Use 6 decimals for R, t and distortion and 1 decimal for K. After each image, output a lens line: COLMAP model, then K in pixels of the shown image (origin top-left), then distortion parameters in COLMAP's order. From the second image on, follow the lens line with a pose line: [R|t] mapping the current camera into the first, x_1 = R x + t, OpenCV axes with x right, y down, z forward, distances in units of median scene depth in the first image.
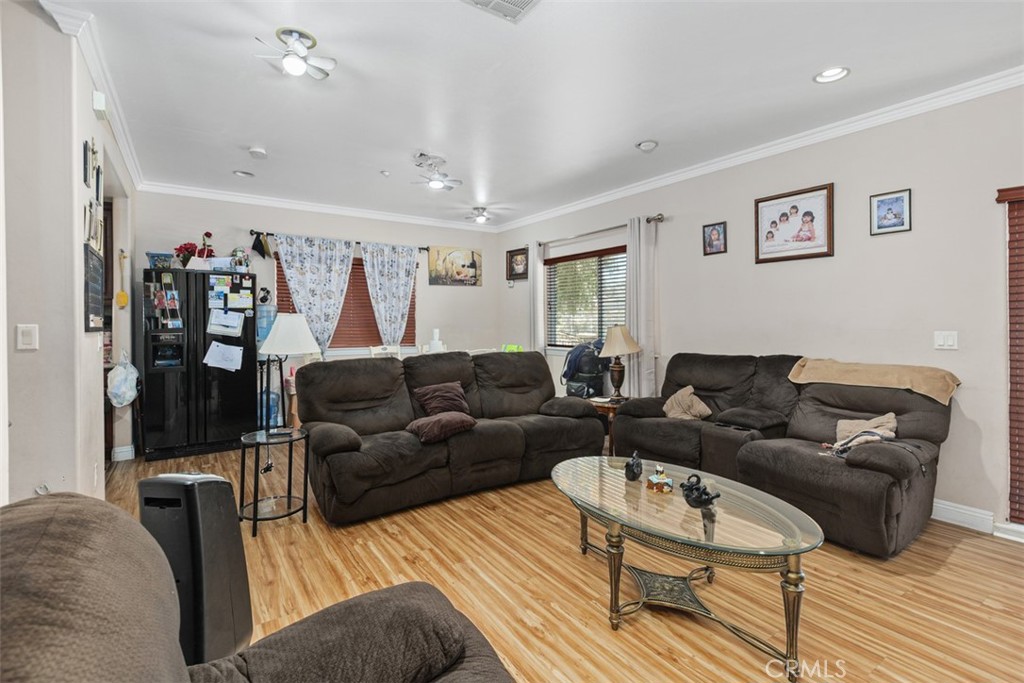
lens RADIAL K [[475.2, 0, 529.5], [0, 475.2, 317.3], [0, 0, 1]] dist [-0.001304, -0.000267]
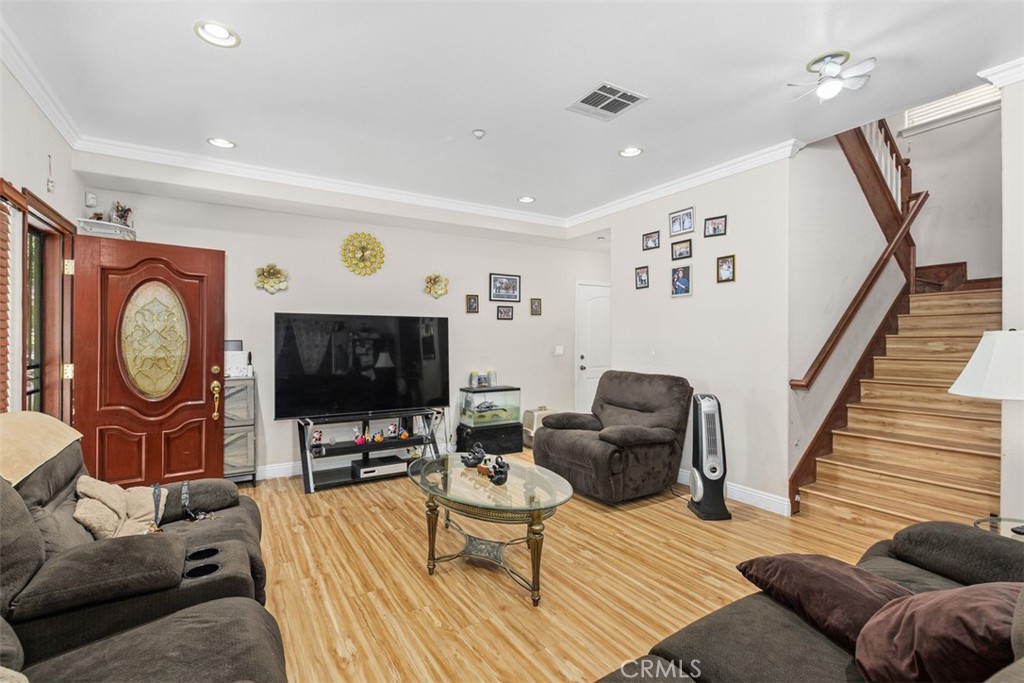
lens RADIAL K [[475.6, 0, 512.0], [0, 475.6, 341.5], [0, 0, 1]] dist [-0.000123, 0.000157]
pose [[-0.996572, 0.001616, 0.082713, 0.048324], [0.001475, 0.999997, -0.001758, 0.003739], [-0.082716, -0.001630, -0.996572, 1.078485]]
